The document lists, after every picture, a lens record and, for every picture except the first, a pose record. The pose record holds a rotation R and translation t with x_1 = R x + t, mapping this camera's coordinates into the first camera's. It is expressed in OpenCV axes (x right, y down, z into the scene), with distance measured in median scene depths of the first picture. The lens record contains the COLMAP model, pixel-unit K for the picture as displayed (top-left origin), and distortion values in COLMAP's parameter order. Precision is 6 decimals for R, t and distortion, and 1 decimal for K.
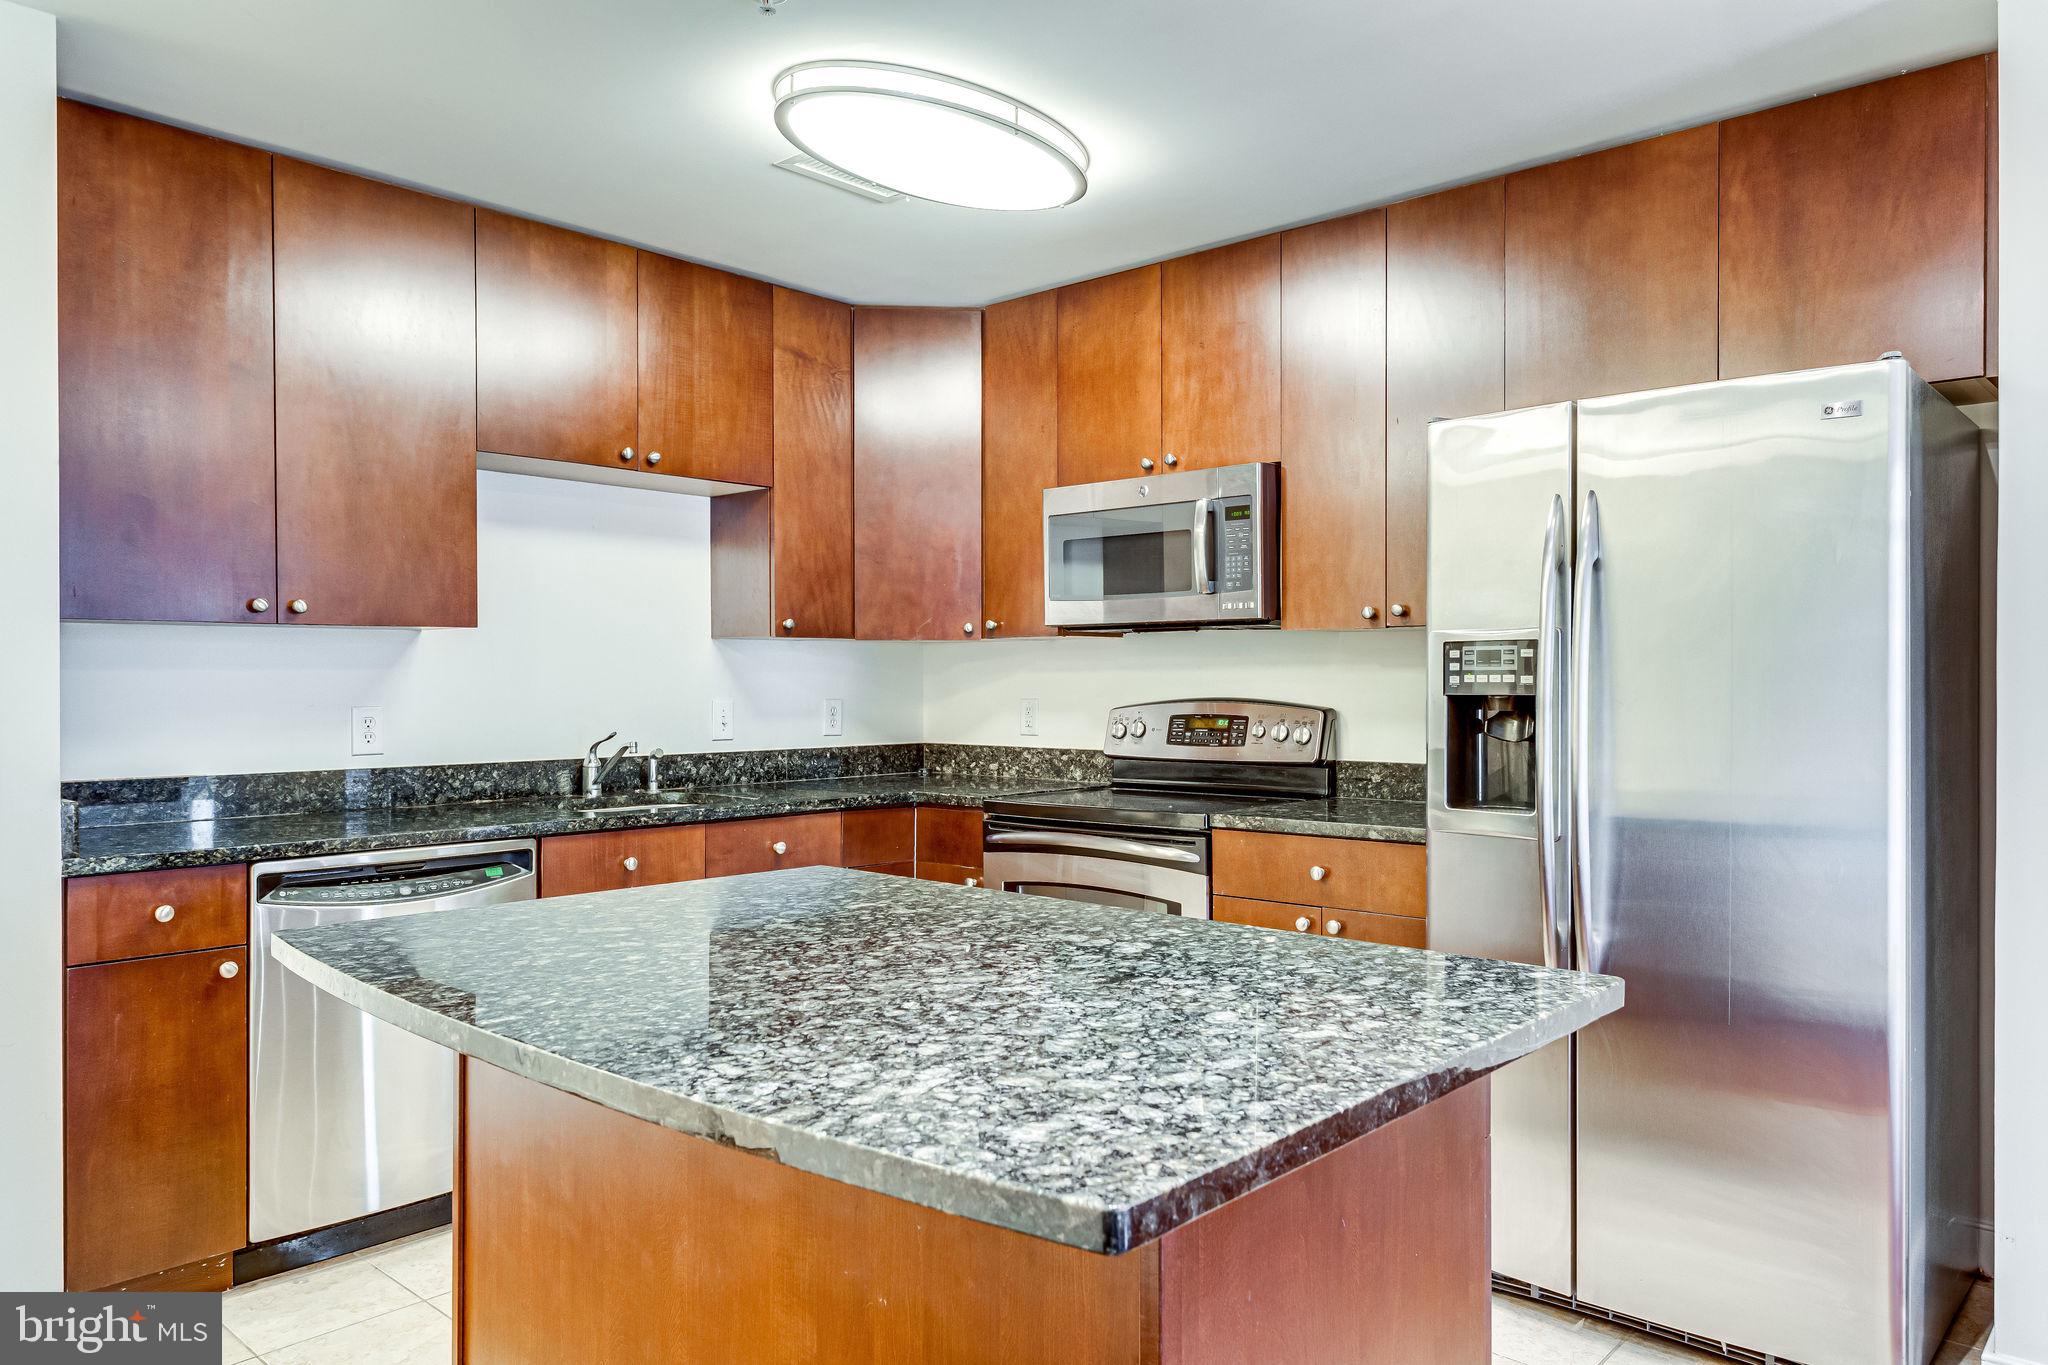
lens RADIAL K [[1391.4, 0, 1071.4], [0, 1391.4, 687.1], [0, 0, 1]] dist [0.003345, 0.001103]
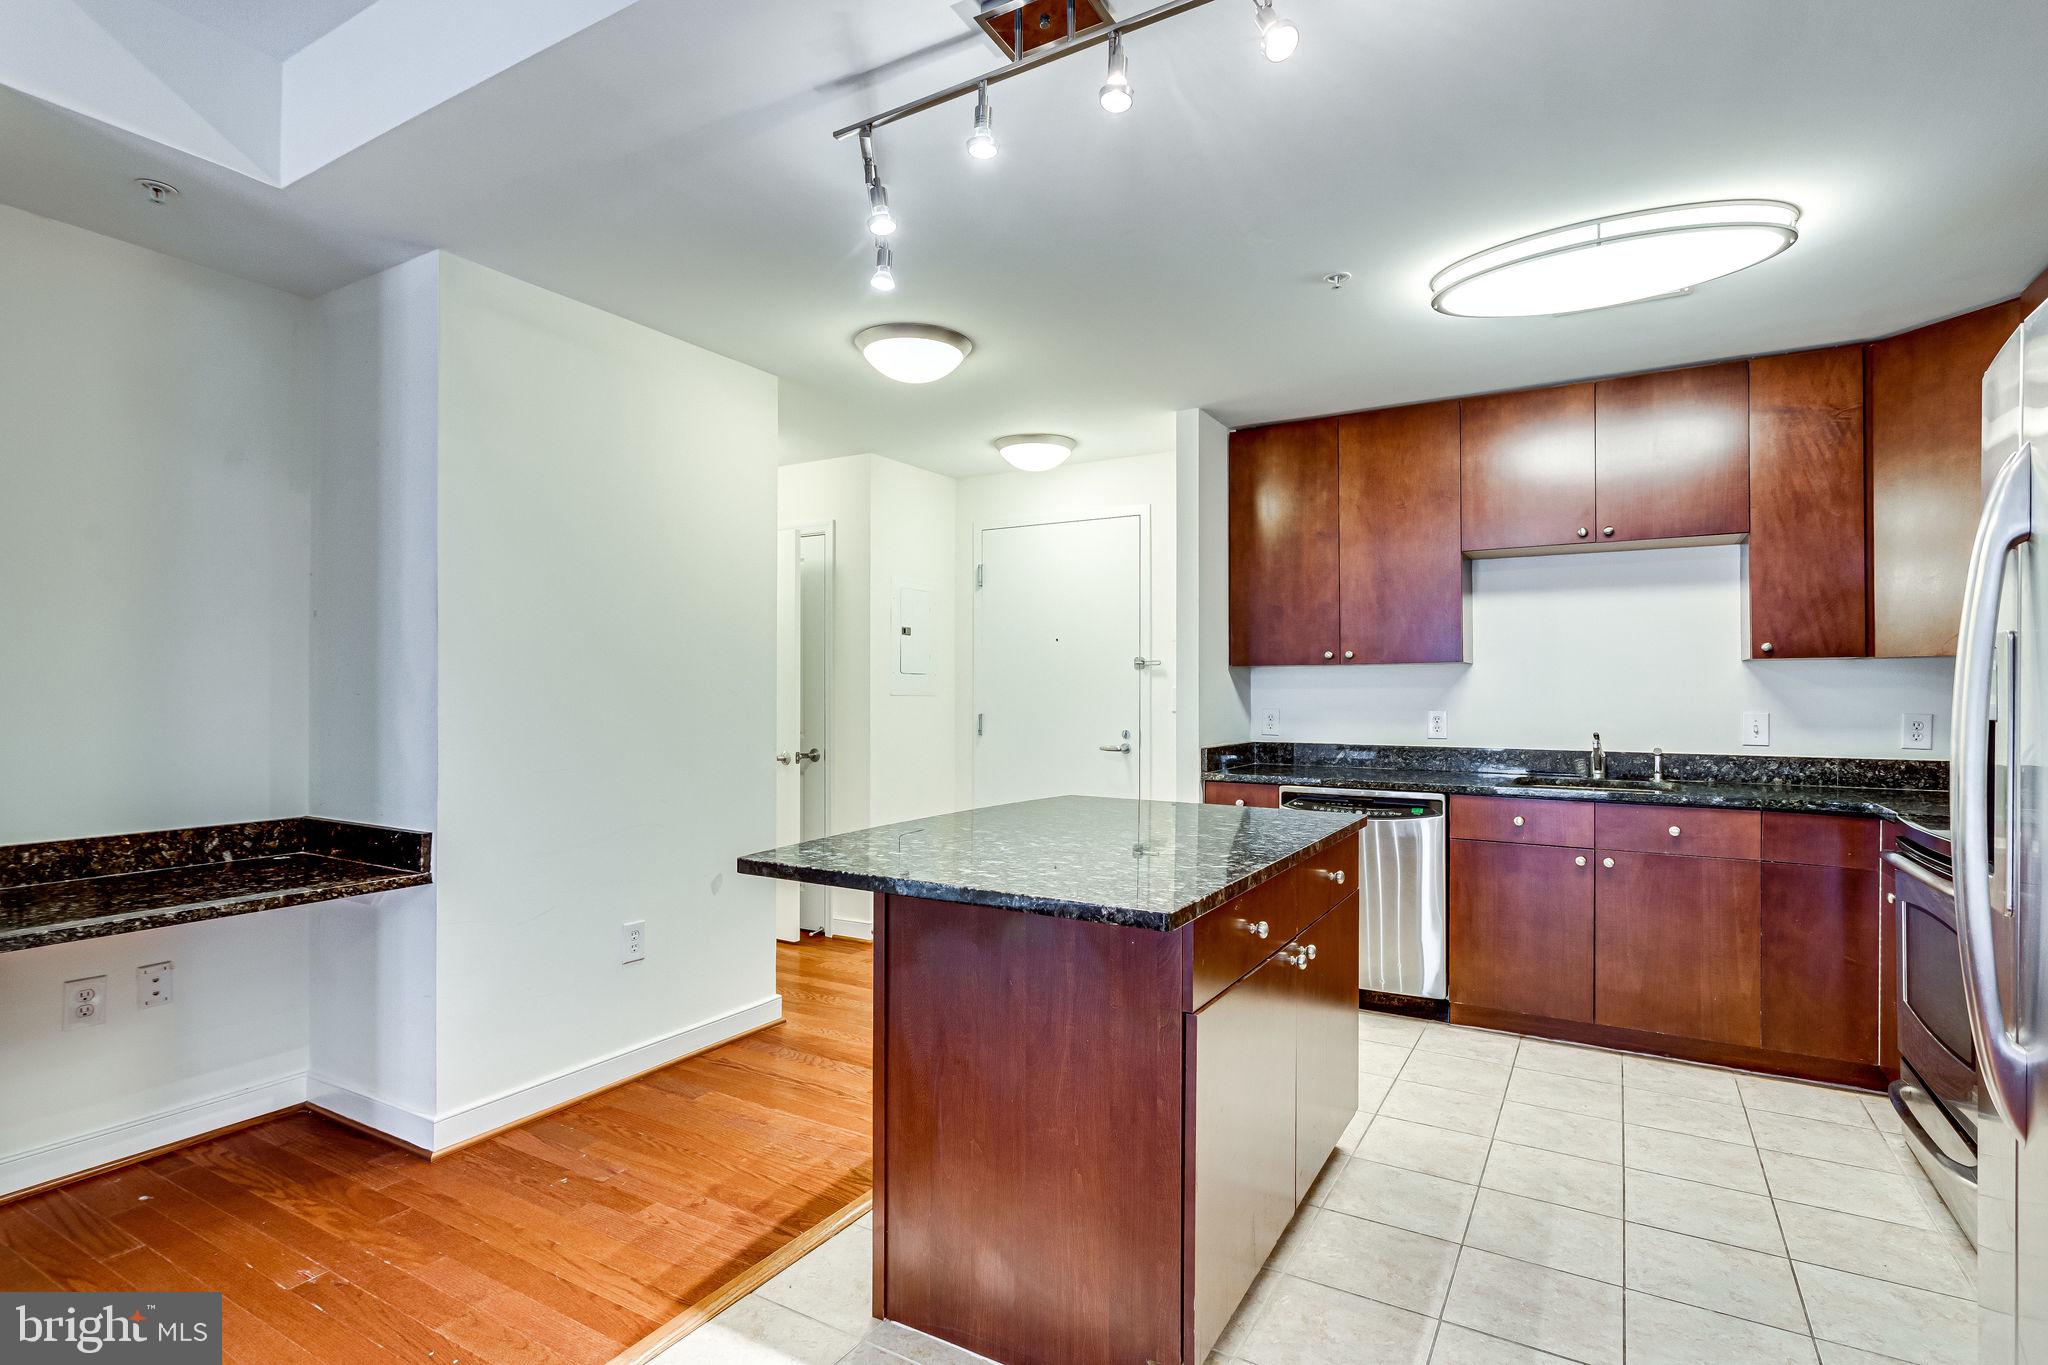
lens RADIAL K [[954.3, 0, 1006.0], [0, 954.3, 687.0], [0, 0, 1]] dist [0.001244, 0.000686]
pose [[0.197038, -0.003908, -0.980388, 0.497319], [-0.006297, 0.999966, -0.005251, -0.004459], [0.980376, 0.007208, 0.197007, 0.246889]]
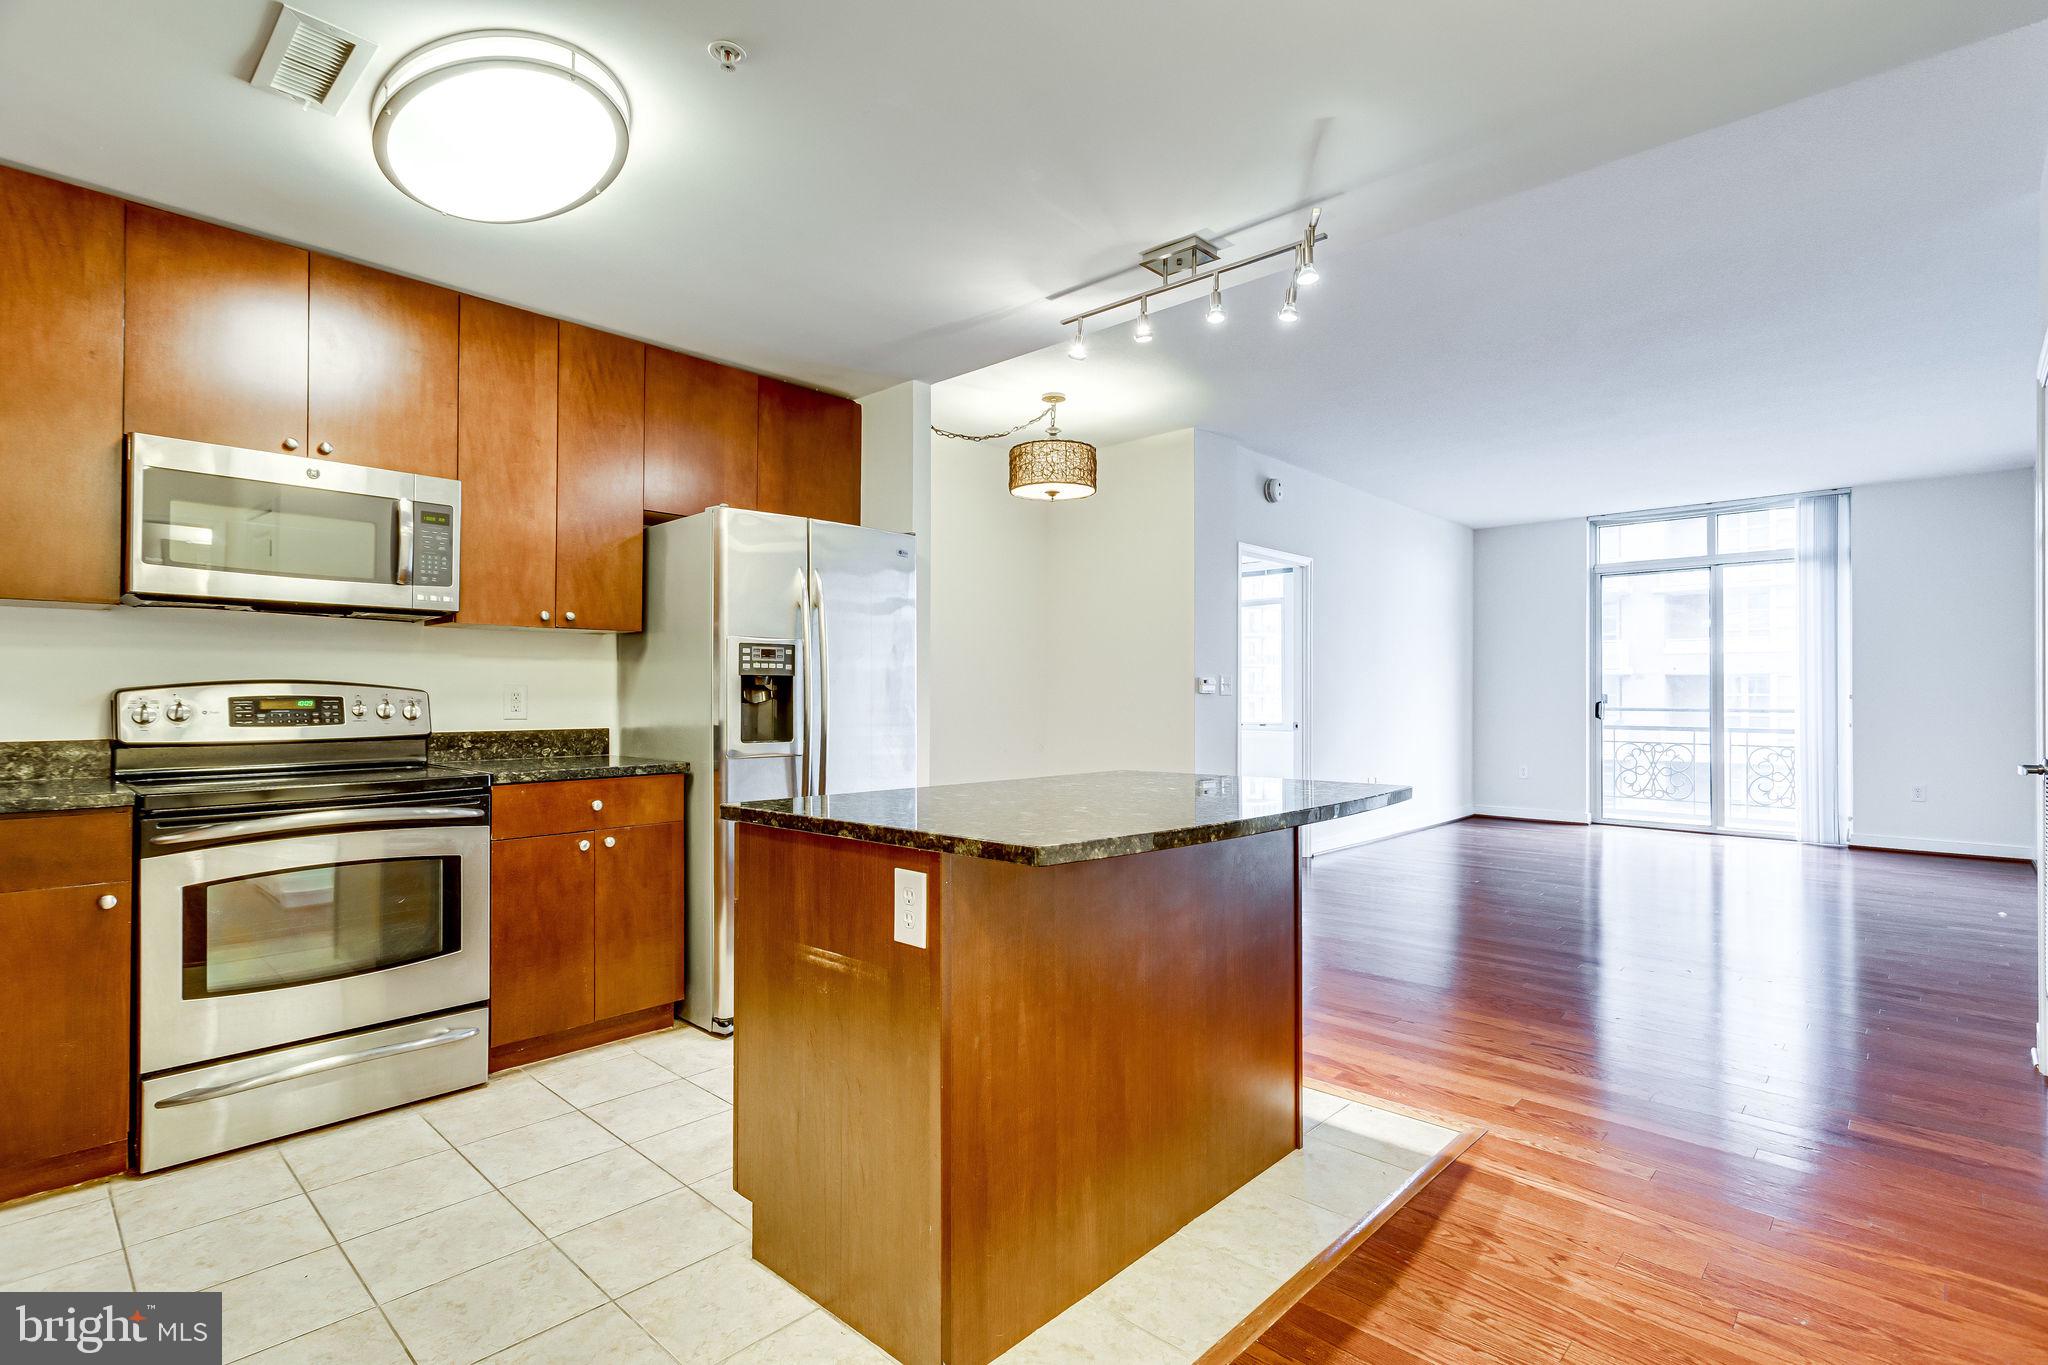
lens RADIAL K [[968.6, 0, 1019.8], [0, 968.6, 689.7], [0, 0, 1]] dist [-0.005175, 0.000255]
pose [[0.035418, 0.010038, 0.999322, -0.651044], [0.004110, 0.999940, -0.010190, 0.027076], [-0.999364, 0.004468, 0.035374, 0.475888]]
